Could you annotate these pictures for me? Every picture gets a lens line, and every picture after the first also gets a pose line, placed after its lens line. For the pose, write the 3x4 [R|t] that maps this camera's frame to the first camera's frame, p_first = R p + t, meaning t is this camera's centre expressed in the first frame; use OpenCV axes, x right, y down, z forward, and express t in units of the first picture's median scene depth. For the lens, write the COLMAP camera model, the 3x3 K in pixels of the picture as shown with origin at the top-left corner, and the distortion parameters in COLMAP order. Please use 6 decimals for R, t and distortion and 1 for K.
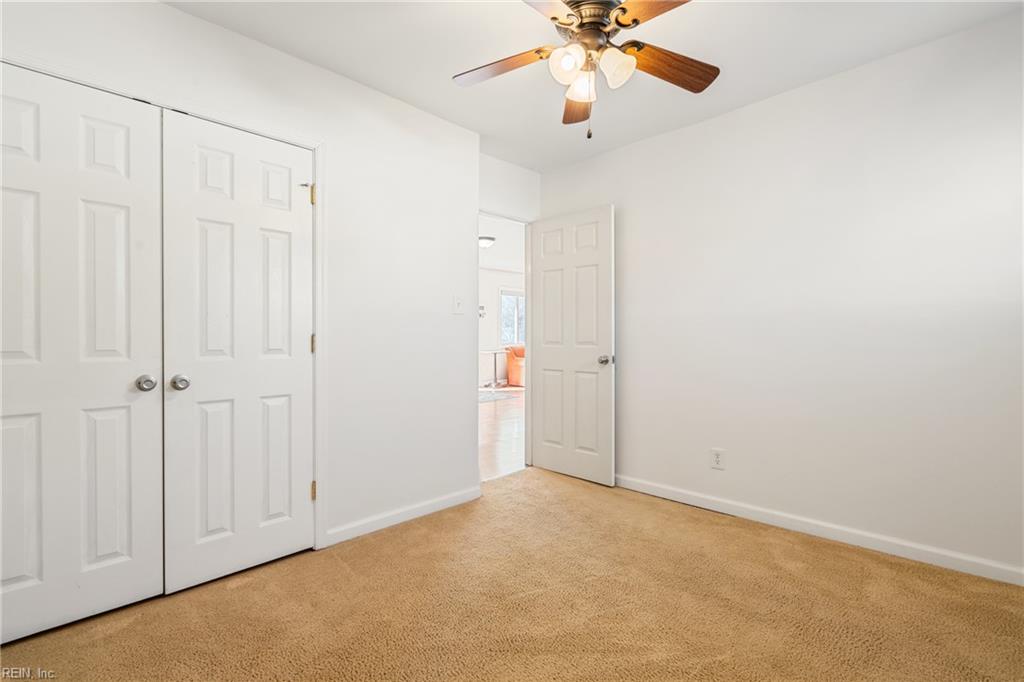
lens RADIAL K [[471.9, 0, 516.4], [0, 471.9, 349.0], [0, 0, 1]] dist [-0.003222, 0.007517]
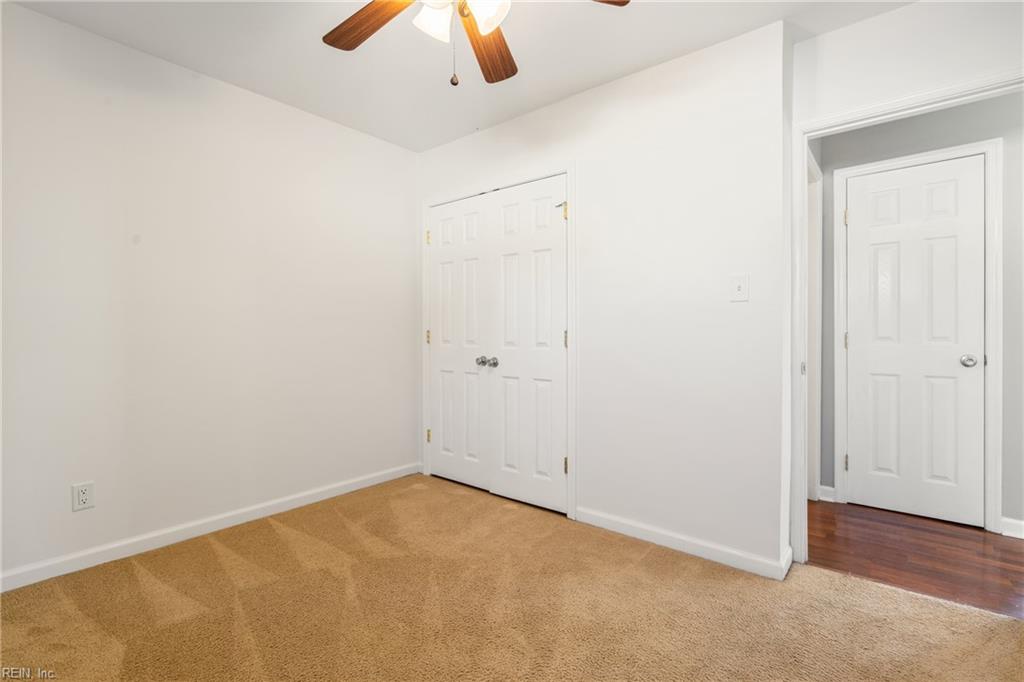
lens RADIAL K [[471.7, 0, 511.3], [0, 471.7, 353.1], [0, 0, 1]] dist [0.001533, 0.001223]
pose [[0.083227, 0.035537, -0.995897, 0.740175], [-0.032607, 0.998926, 0.032920, -0.011356], [0.995997, 0.029733, 0.084296, 0.794572]]
